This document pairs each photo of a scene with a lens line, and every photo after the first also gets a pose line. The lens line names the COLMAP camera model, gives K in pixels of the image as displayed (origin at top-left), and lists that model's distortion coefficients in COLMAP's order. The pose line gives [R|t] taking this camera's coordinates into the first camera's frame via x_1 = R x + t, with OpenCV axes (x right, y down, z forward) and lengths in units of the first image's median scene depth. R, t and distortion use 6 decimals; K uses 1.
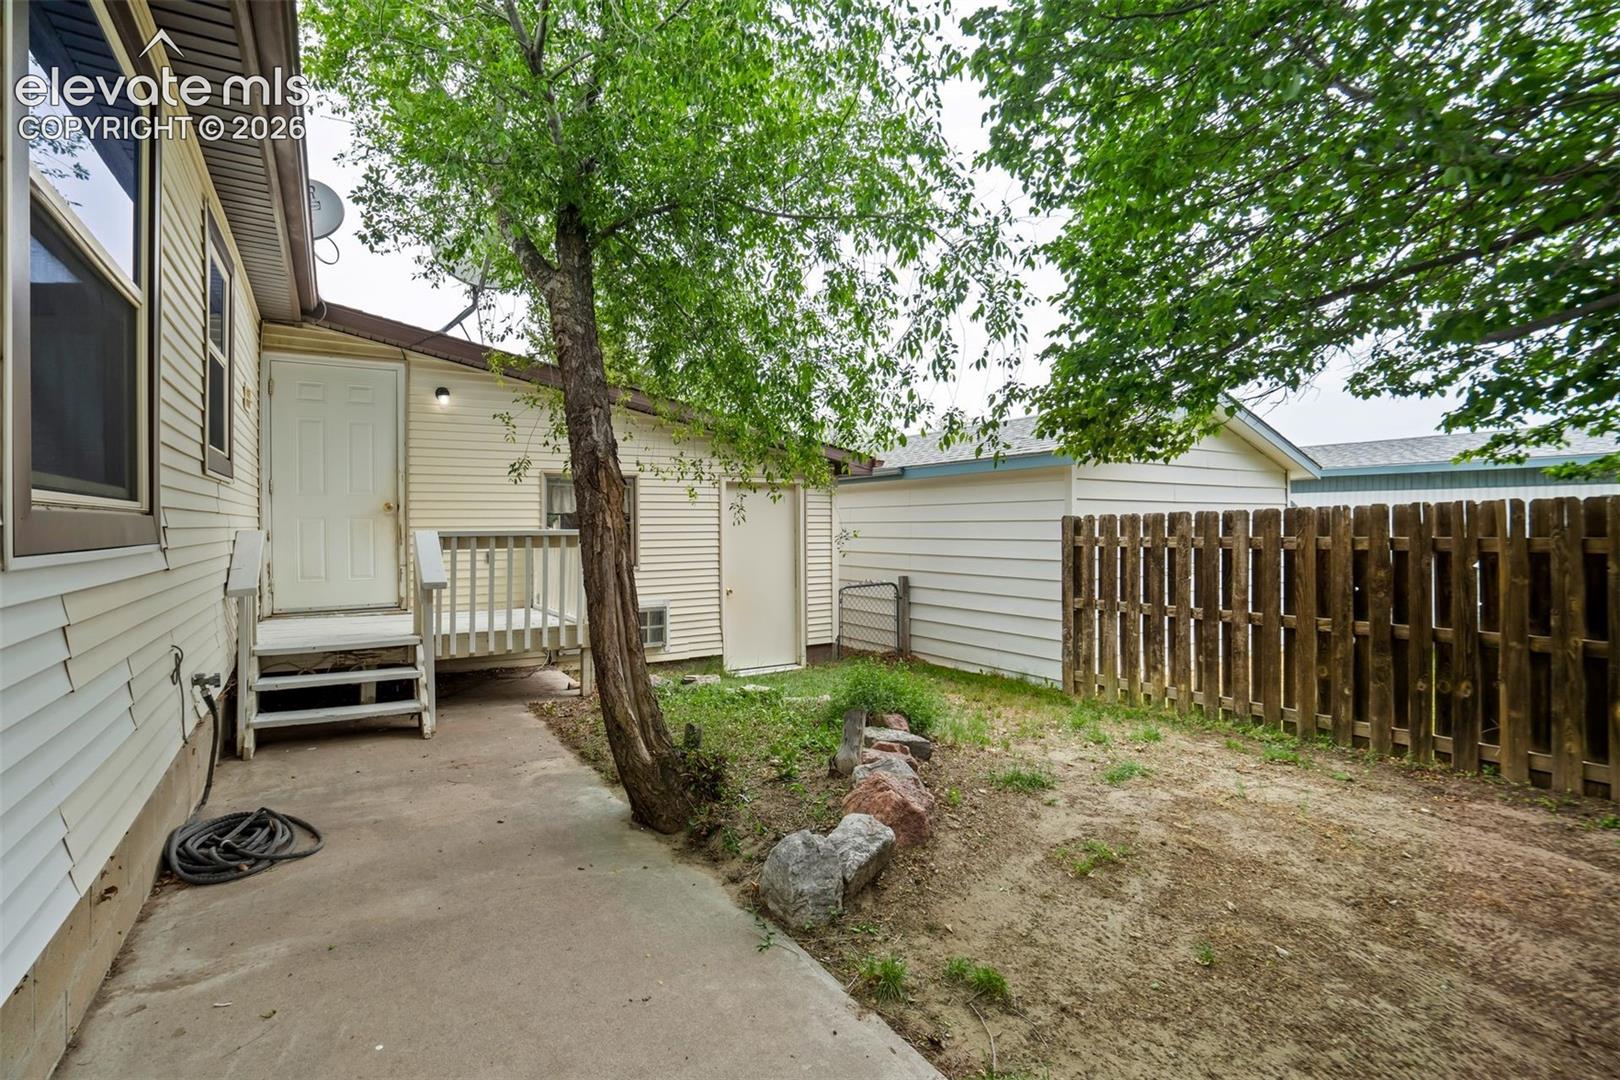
lens RADIAL K [[746.9, 0, 815.7], [0, 746.9, 528.1], [0, 0, 1]] dist [-0.017704, 0.008454]
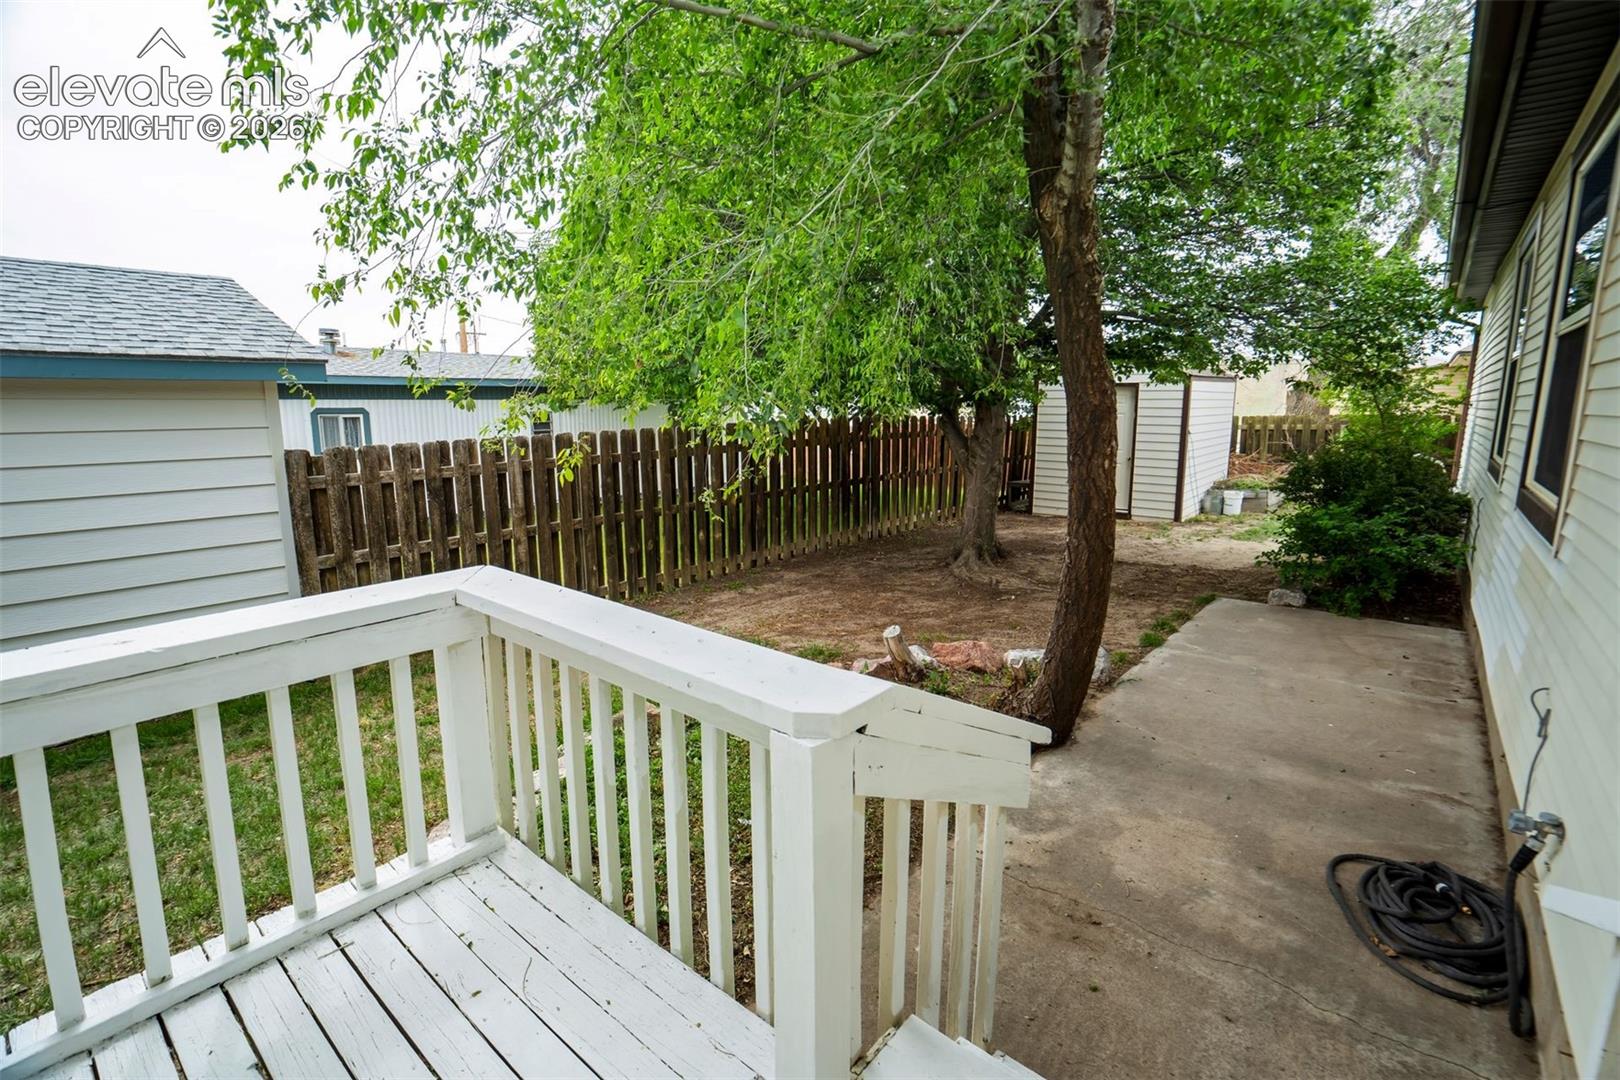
lens RADIAL K [[746.9, 0, 792.8], [0, 746.9, 538.3], [0, 0, 1]] dist [-0.017704, 0.008454]
pose [[-0.286379, -0.160389, 0.944597, -1.179956], [0.001894, 0.985792, 0.167958, -0.120628], [-0.958115, 0.049889, -0.282006, 1.735930]]
